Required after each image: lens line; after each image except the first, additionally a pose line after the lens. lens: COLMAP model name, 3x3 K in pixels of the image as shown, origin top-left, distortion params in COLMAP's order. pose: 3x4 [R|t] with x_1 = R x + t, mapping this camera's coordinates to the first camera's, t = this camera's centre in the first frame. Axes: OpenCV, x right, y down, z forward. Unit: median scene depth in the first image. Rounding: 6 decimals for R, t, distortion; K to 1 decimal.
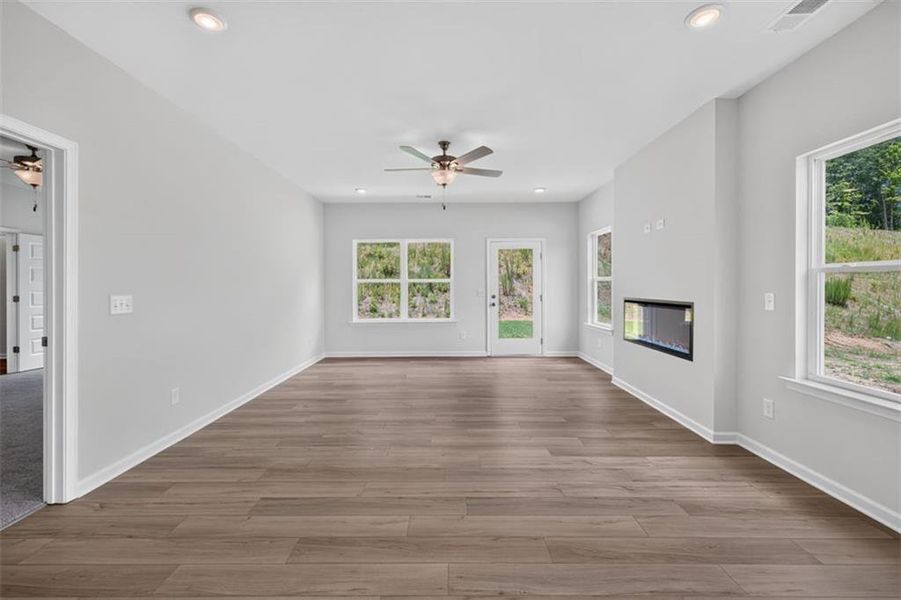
lens RADIAL K [[377.6, 0, 446.9], [0, 377.6, 287.7], [0, 0, 1]] dist [0.003414, -0.000250]
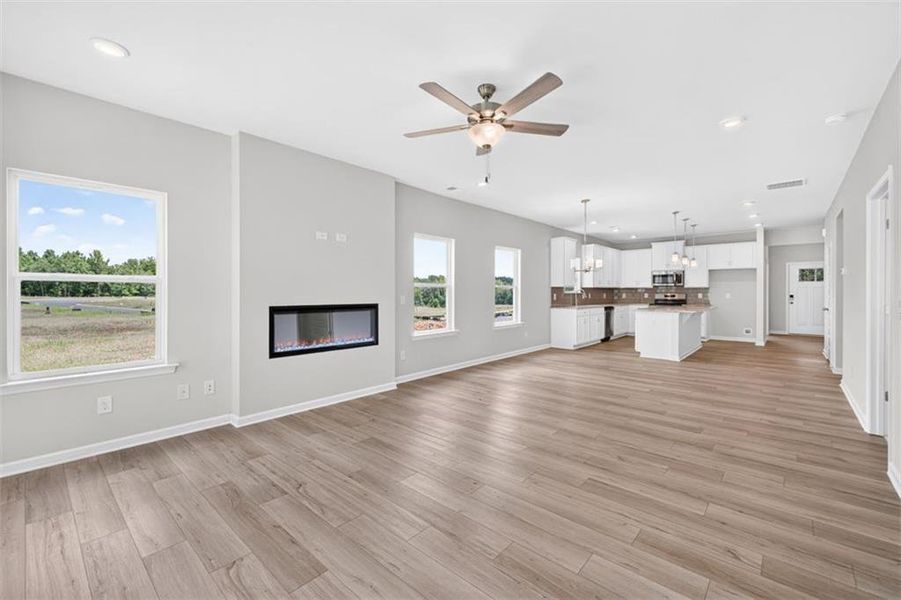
lens RADIAL K [[374.5, 0, 452.1], [0, 374.5, 292.9], [0, 0, 1]] dist [-0.000600, 0.000017]
pose [[-0.748576, 0.001666, 0.663047, -0.431111], [0.005801, 0.999975, 0.004037, -0.005450], [-0.663024, 0.006868, -0.748567, 1.609734]]
